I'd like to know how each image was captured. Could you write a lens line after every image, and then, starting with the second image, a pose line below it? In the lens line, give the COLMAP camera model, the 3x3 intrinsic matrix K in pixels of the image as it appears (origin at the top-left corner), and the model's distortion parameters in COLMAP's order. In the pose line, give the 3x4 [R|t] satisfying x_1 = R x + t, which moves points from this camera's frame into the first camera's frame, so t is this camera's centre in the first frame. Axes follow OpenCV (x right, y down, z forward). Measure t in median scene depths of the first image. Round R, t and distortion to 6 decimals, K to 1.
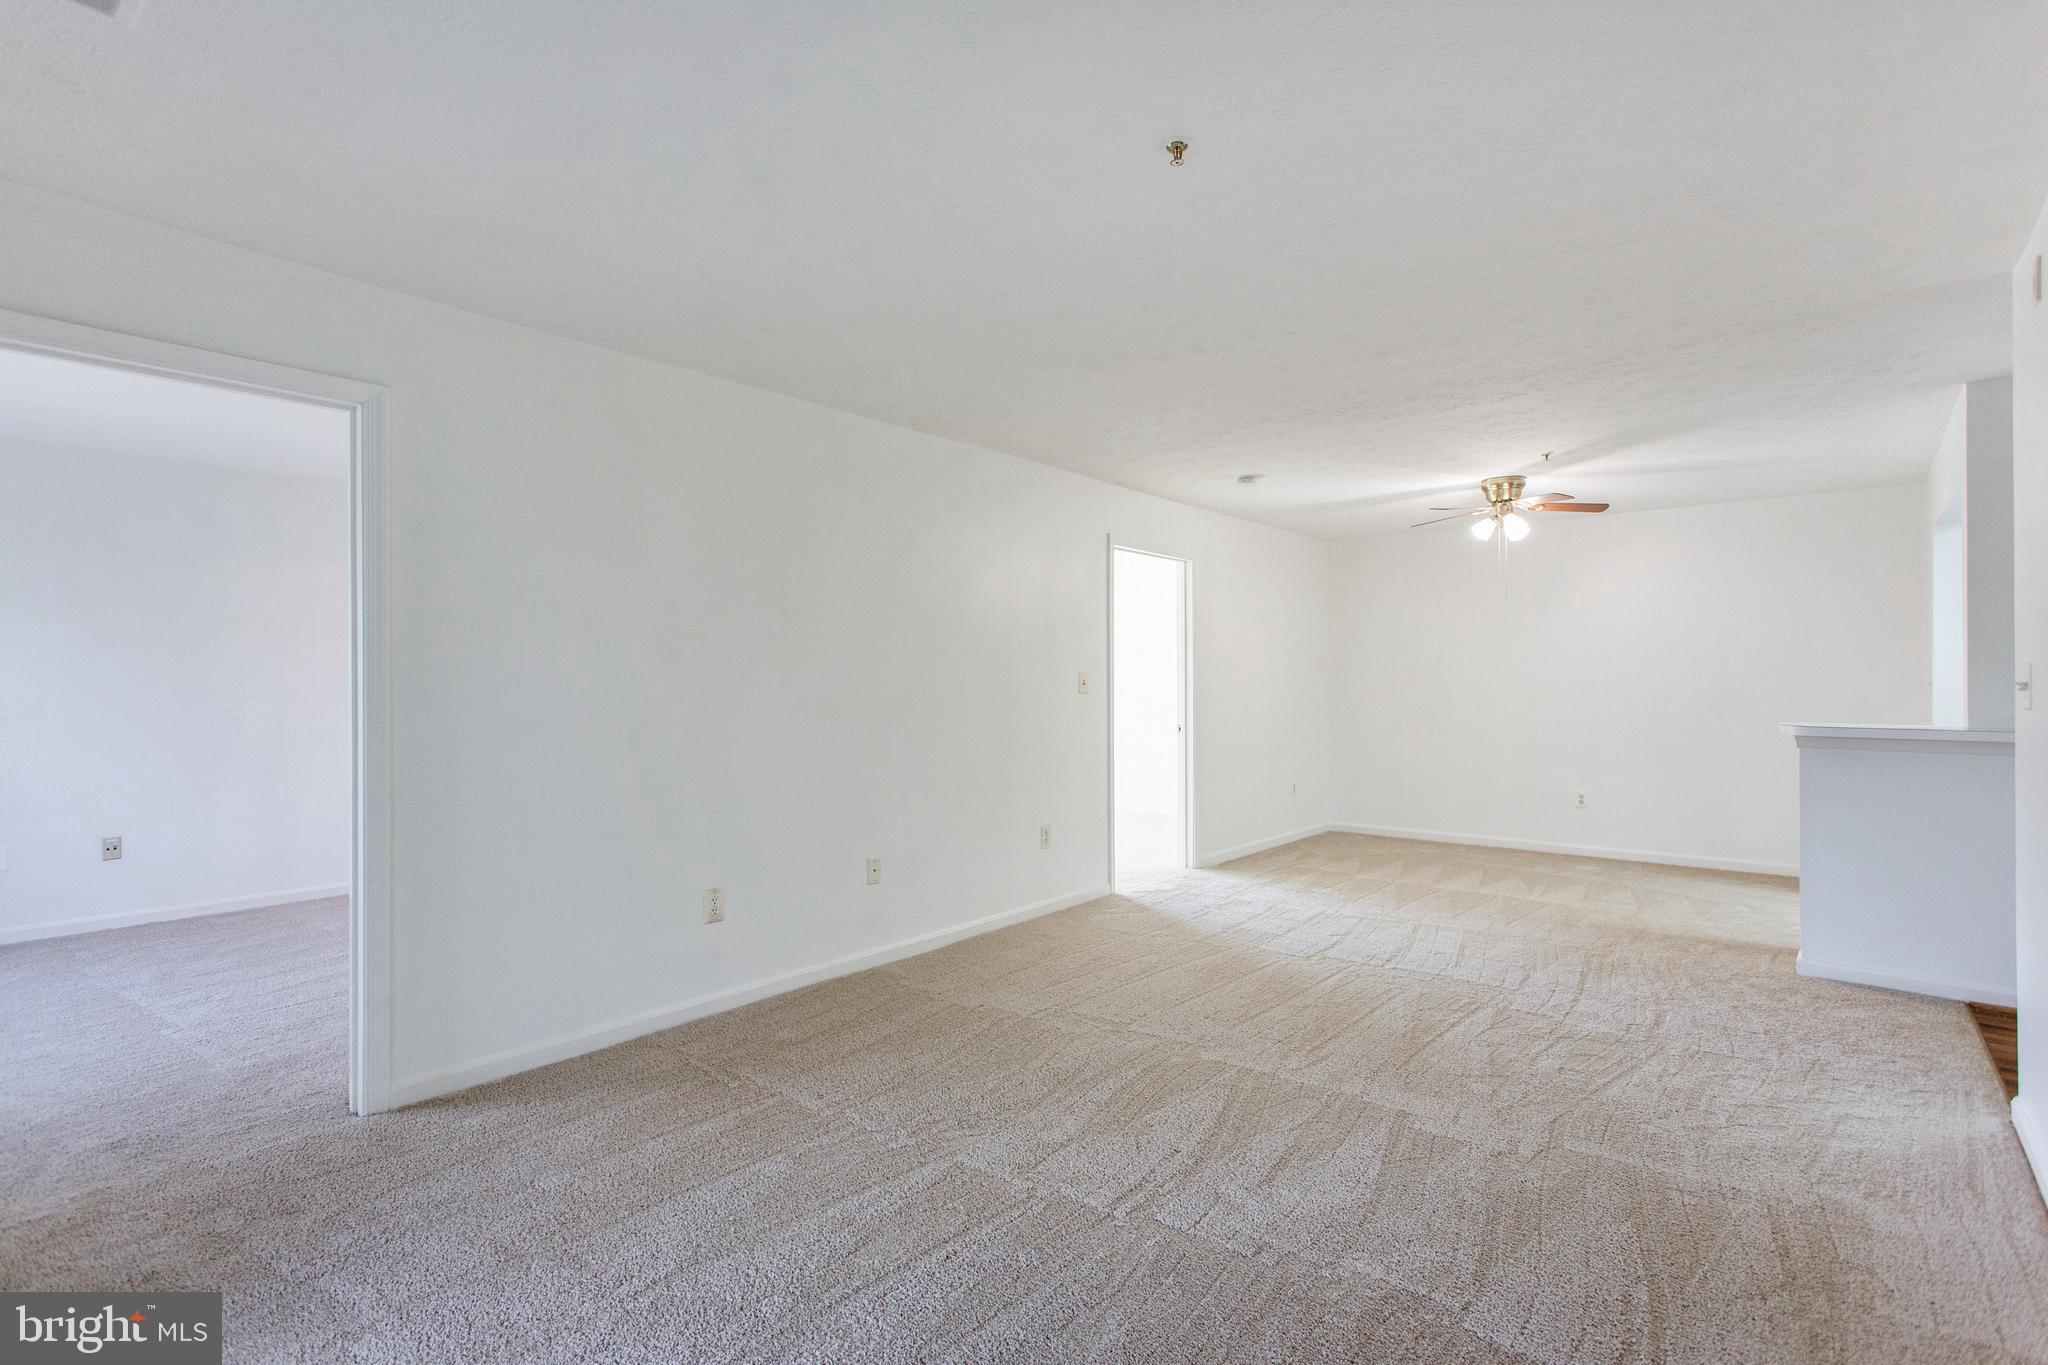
lens RADIAL K [[974.6, 0, 1033.1], [0, 974.6, 672.3], [0, 0, 1]] dist [-0.001404, 0.000706]
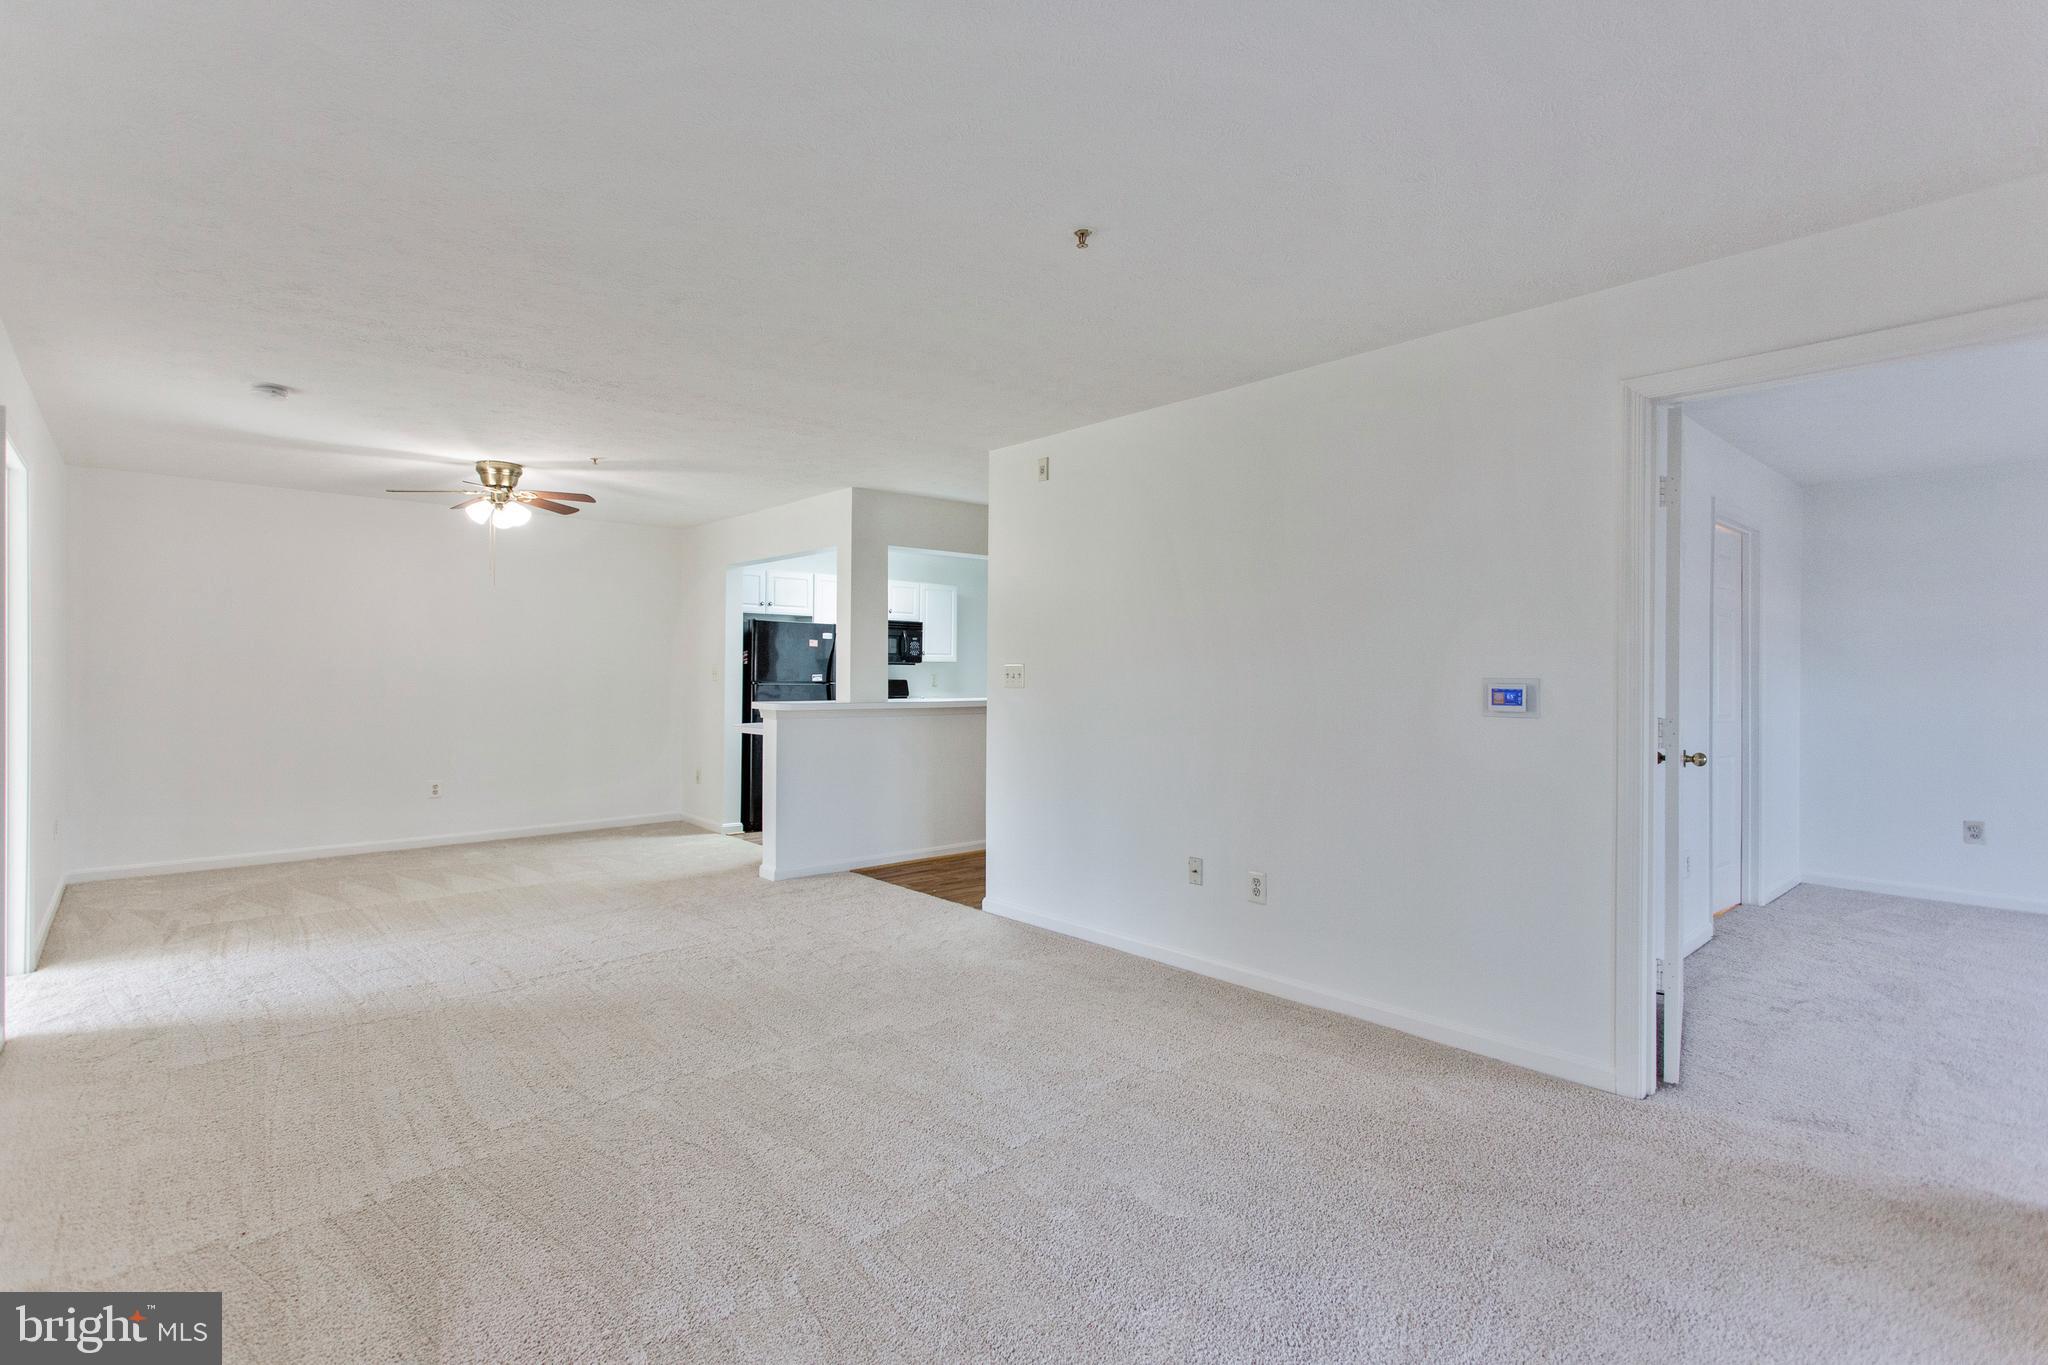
lens RADIAL K [[974.6, 0, 1033.1], [0, 974.6, 672.3], [0, 0, 1]] dist [-0.001404, 0.000706]
pose [[0.138553, 0.003999, 0.990347, -0.412865], [-0.009867, 0.999948, -0.002657, 0.007657], [-0.990306, -0.009404, 0.138585, 0.338073]]
